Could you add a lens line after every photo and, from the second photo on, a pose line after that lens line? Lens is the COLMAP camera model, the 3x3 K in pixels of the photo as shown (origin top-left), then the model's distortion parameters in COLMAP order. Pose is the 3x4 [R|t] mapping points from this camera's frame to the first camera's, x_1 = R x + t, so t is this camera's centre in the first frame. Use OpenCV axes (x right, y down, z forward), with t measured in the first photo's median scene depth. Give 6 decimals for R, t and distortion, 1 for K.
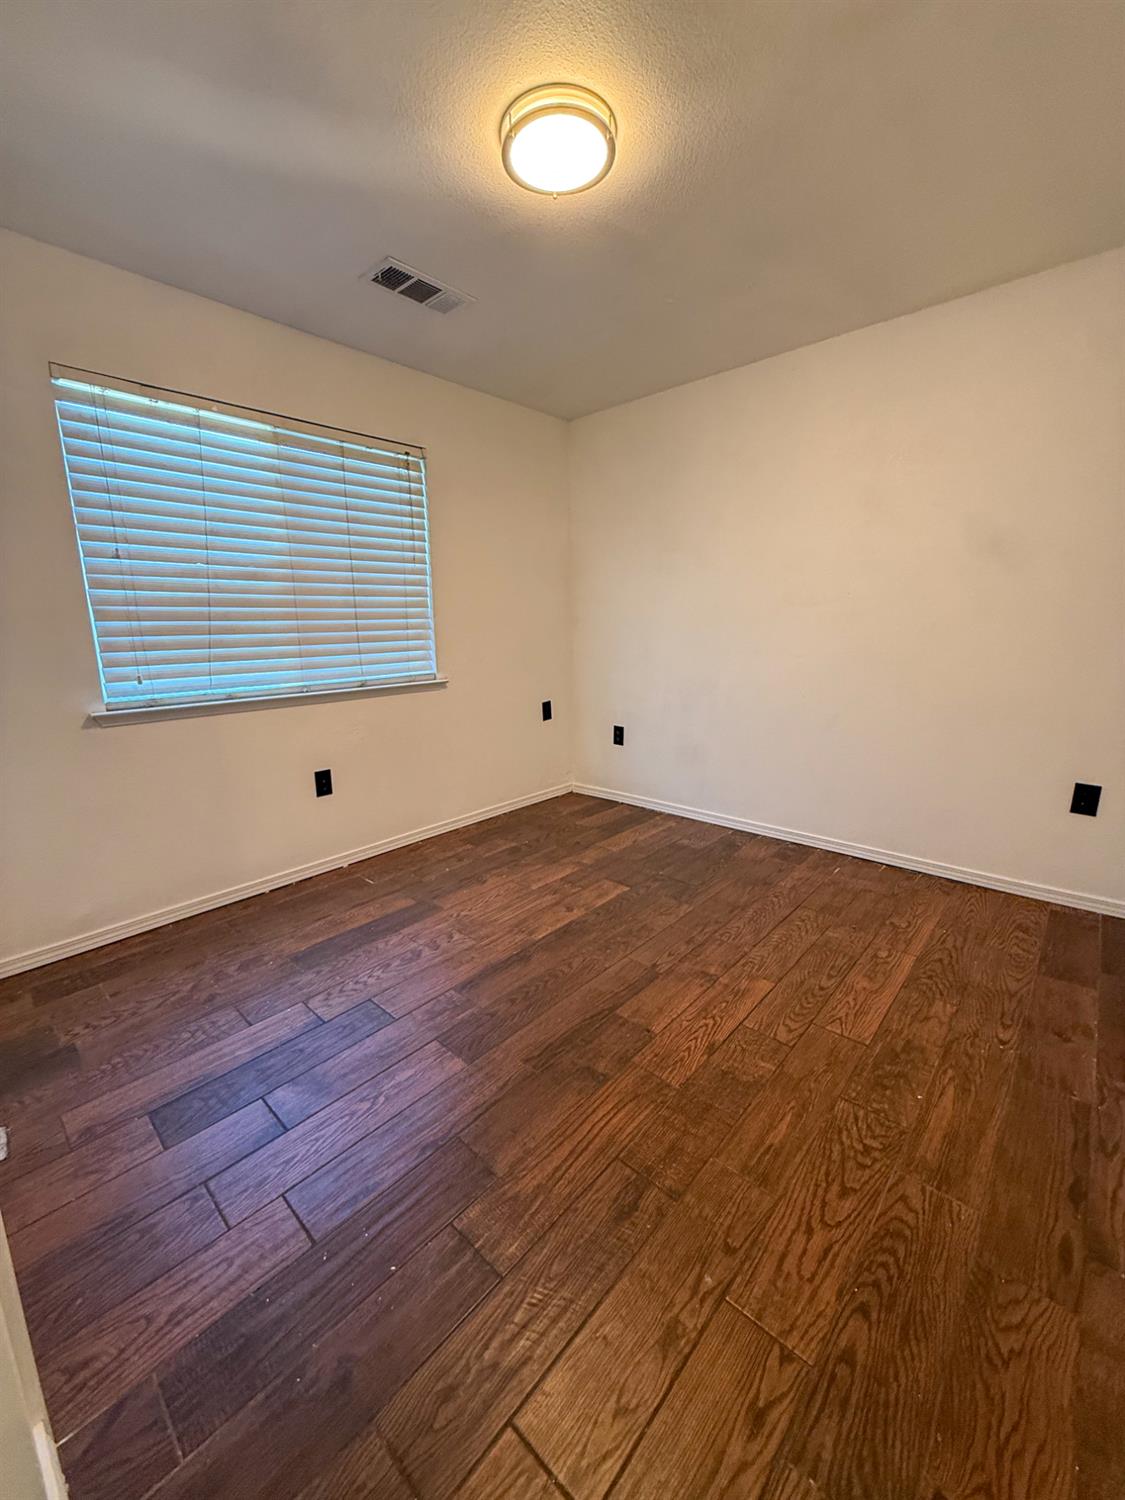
lens RADIAL K [[597.1, 0, 554.5], [0, 597.1, 740.4], [0, 0, 1]] dist [0.000420, -0.000311]
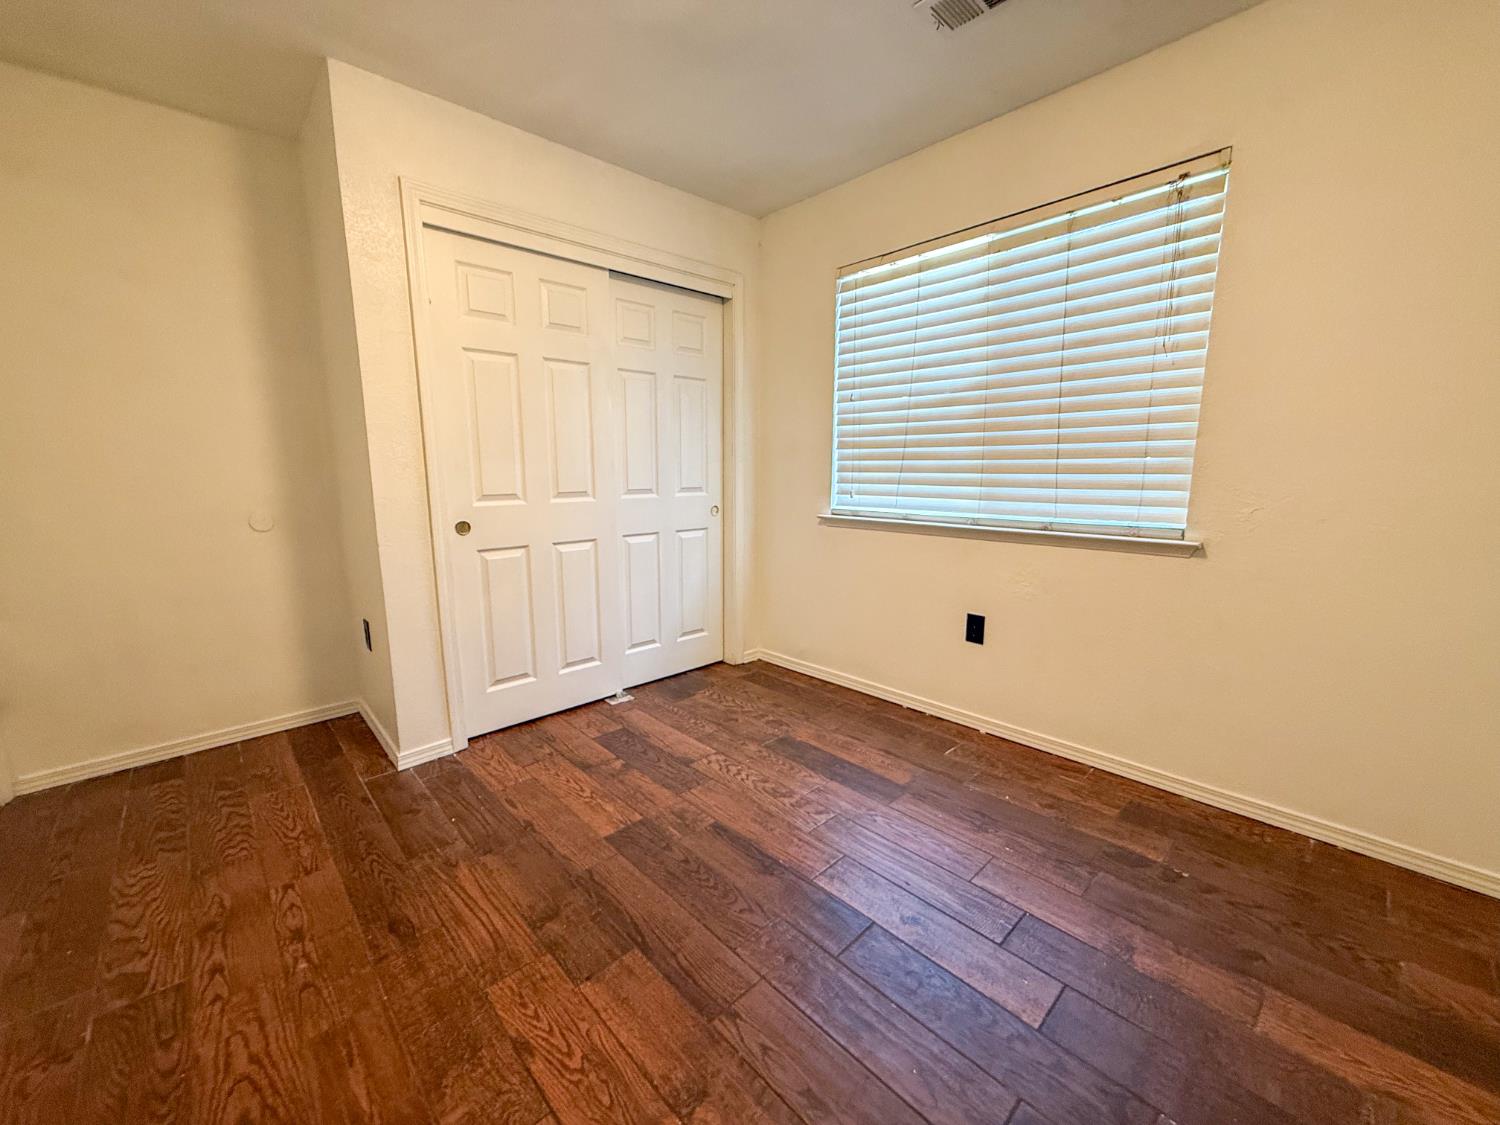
lens RADIAL K [[597.1, 0, 753.0], [0, 597.1, 560.8], [0, 0, 1]] dist [0.000420, -0.000311]
pose [[-0.063055, 0.179339, -0.981765, 0.634210], [-0.181828, 0.965193, 0.187990, -0.173213], [0.981307, 0.190366, -0.028251, 0.887325]]
